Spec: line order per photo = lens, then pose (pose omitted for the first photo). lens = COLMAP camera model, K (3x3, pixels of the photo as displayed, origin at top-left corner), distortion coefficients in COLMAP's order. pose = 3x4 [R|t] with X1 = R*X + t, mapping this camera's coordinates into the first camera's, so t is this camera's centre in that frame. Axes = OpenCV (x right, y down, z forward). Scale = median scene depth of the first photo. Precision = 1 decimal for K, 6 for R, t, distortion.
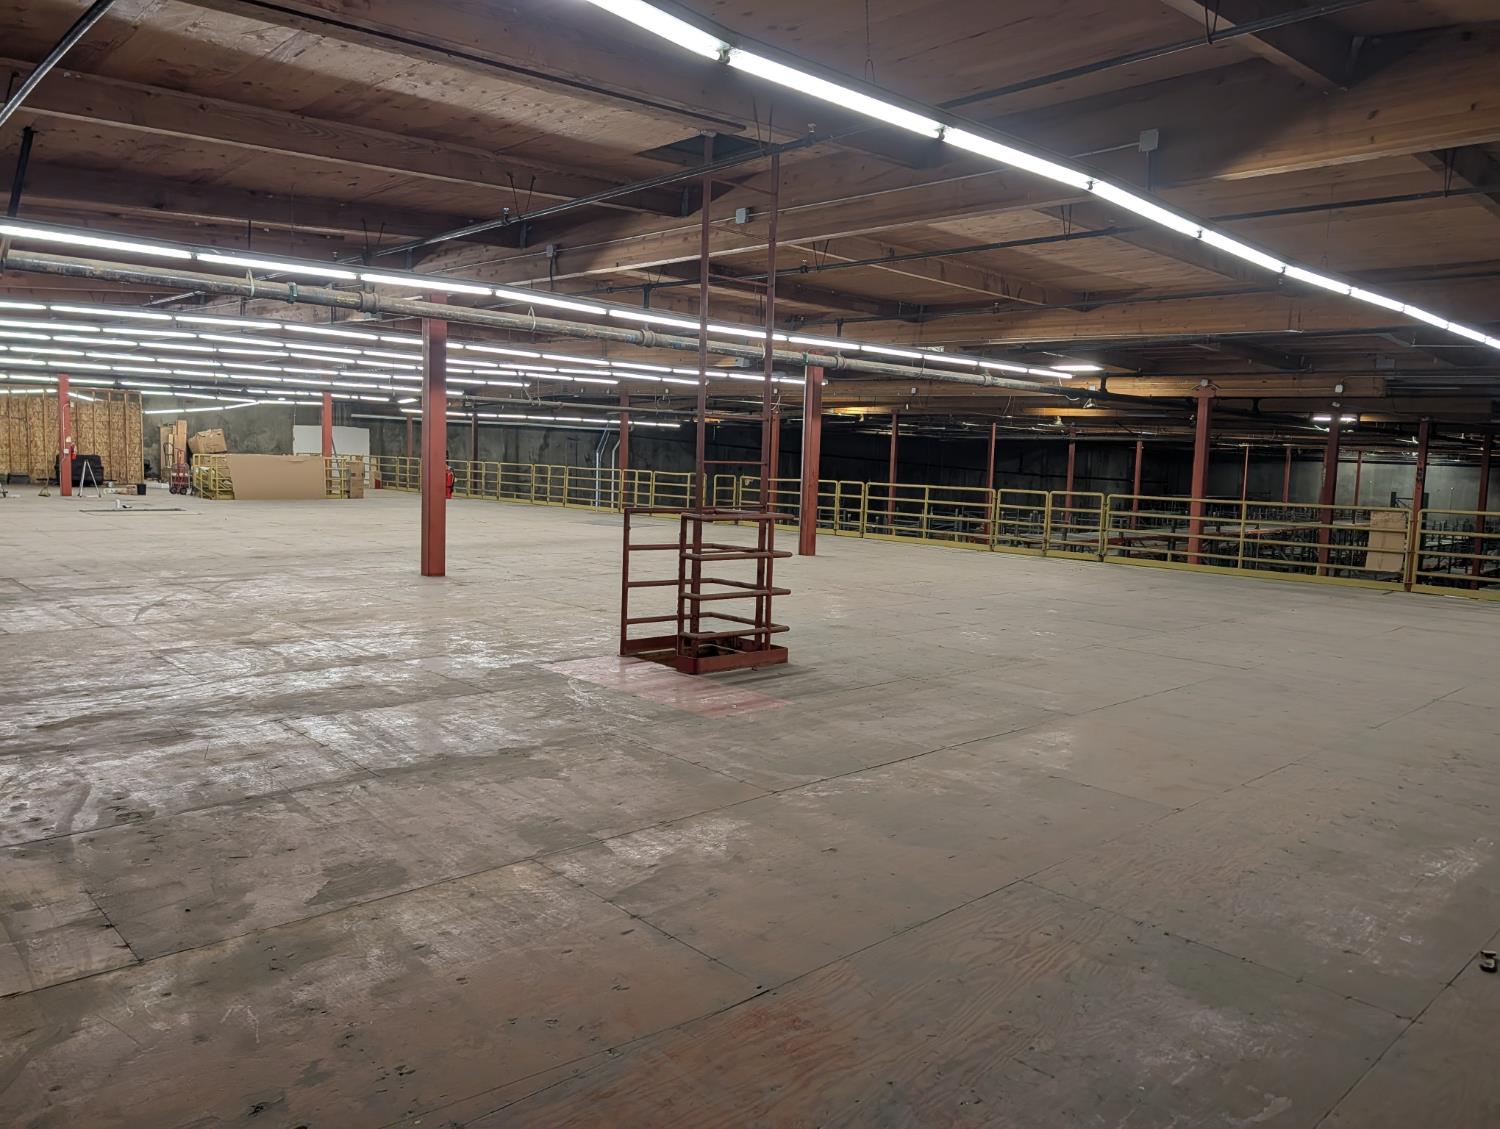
lens RADIAL K [[1052.3, 0, 750.5], [0, 1052.3, 573.3], [0, 0, 1]] dist [0.048720, -0.059126]
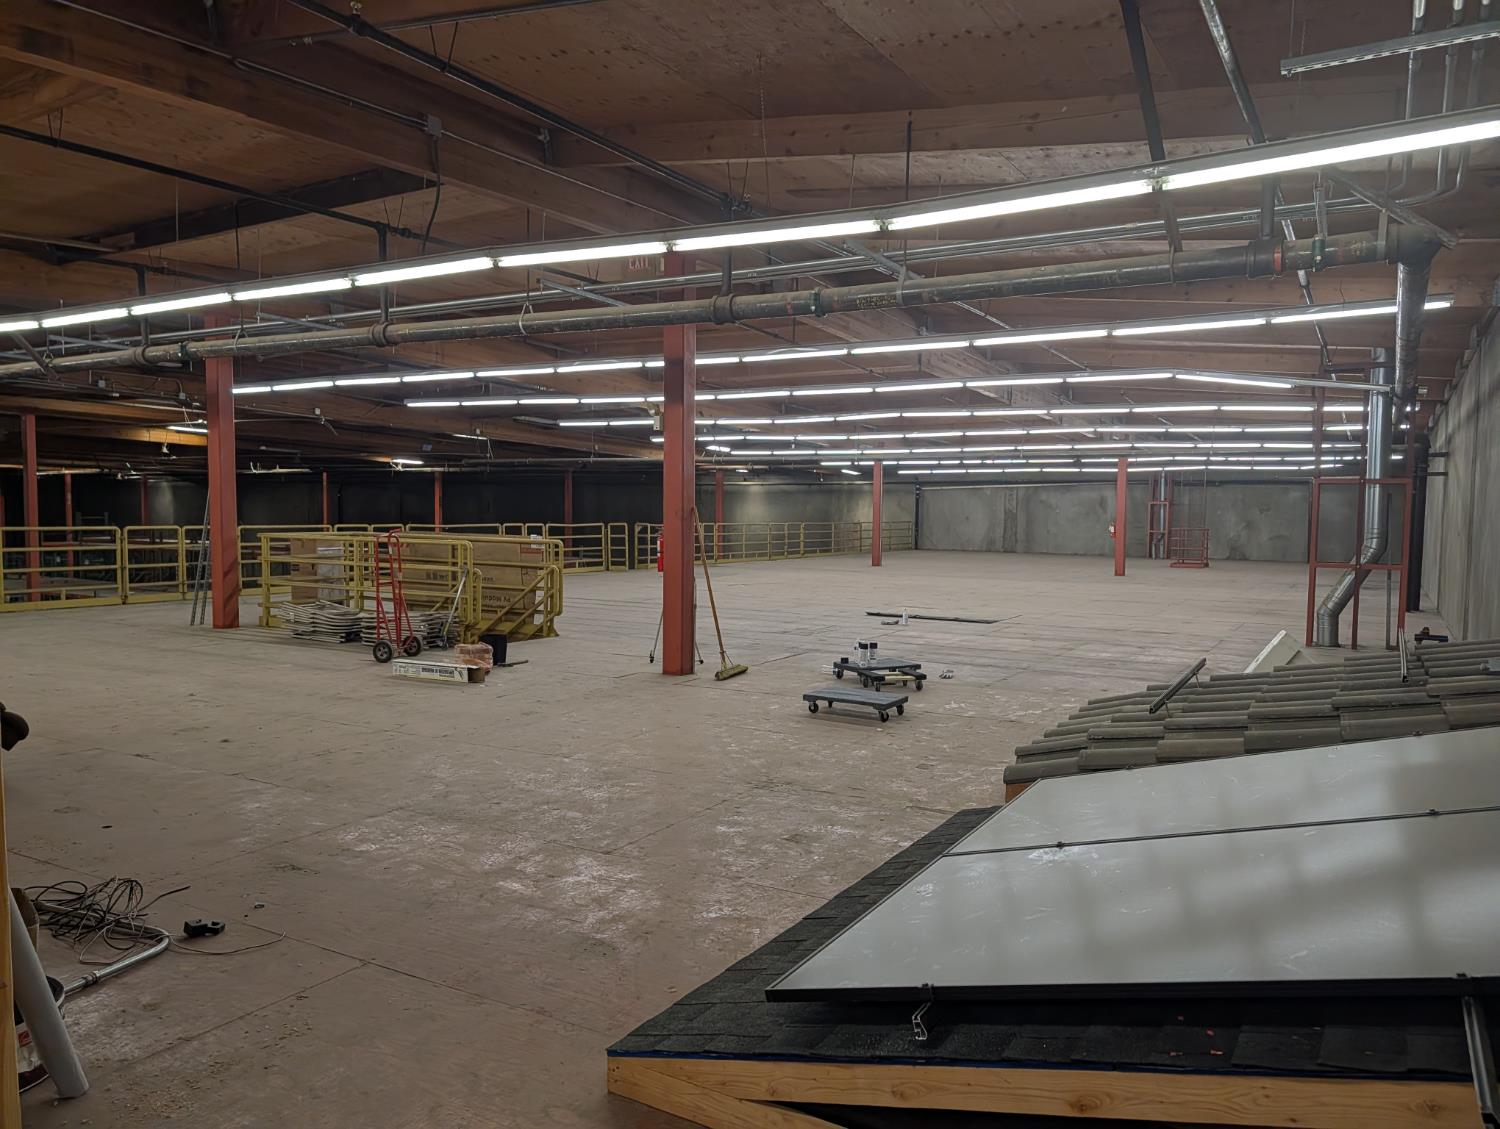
lens RADIAL K [[1052.3, 0, 750.5], [0, 1052.3, 573.3], [0, 0, 1]] dist [0.048720, -0.059126]
pose [[-0.296298, -0.094529, 0.950406, -0.853247], [0.080167, 0.989117, 0.123372, -0.131609], [-0.951725, 0.112746, -0.285495, 0.956582]]
